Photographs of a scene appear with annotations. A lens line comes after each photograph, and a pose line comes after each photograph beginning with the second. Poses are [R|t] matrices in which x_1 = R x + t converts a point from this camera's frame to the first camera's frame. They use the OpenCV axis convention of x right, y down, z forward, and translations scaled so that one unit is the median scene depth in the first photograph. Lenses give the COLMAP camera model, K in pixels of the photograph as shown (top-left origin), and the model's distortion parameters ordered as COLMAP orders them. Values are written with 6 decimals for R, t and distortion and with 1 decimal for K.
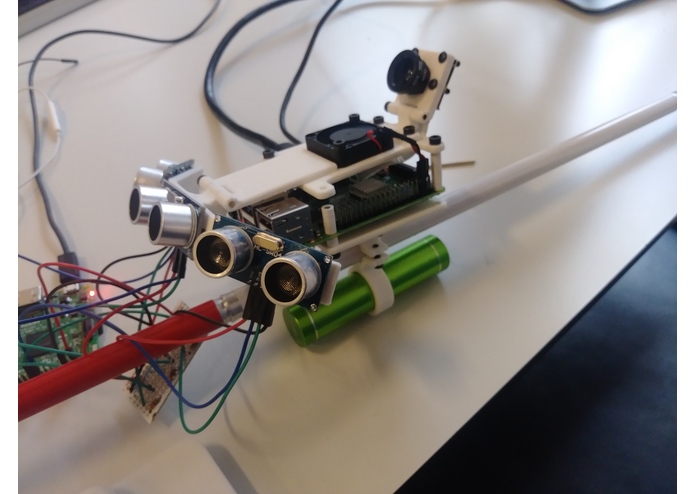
lens RADIAL K [[552.7, 0, 347.5], [0, 552.7, 247.0], [0, 0, 1]] dist [-0.024258, -0.007970]
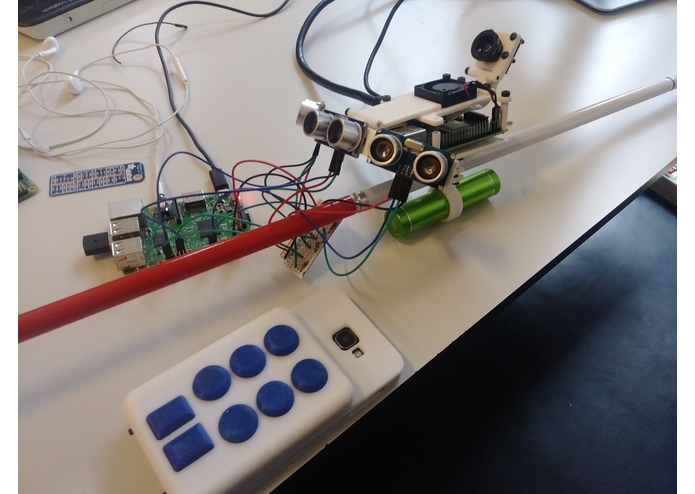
lens RADIAL K [[539.4, 0, 347.5], [0, 539.4, 247.0], [0, 0, 1]] dist [-0.003830, -0.001243]
pose [[0.998562, 0.047731, 0.024397, -0.270322], [-0.048387, 0.998463, 0.027020, 0.190098], [-0.023070, -0.028161, 0.999337, -0.419609]]
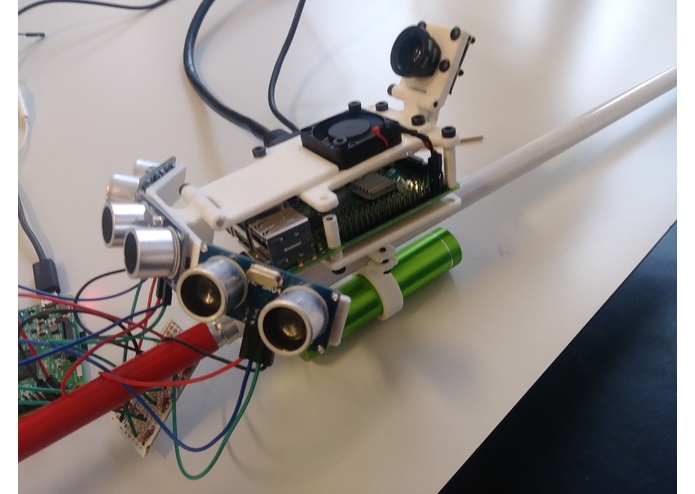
lens RADIAL K [[543.3, 0, 347.5], [0, 543.3, 247.0], [0, 0, 1]] dist [-0.010307, -0.010687]
pose [[0.999294, -0.035994, 0.010805, -0.017415], [0.034894, 0.995434, 0.088843, -0.093194], [-0.013953, -0.088403, 0.995987, 0.126141]]
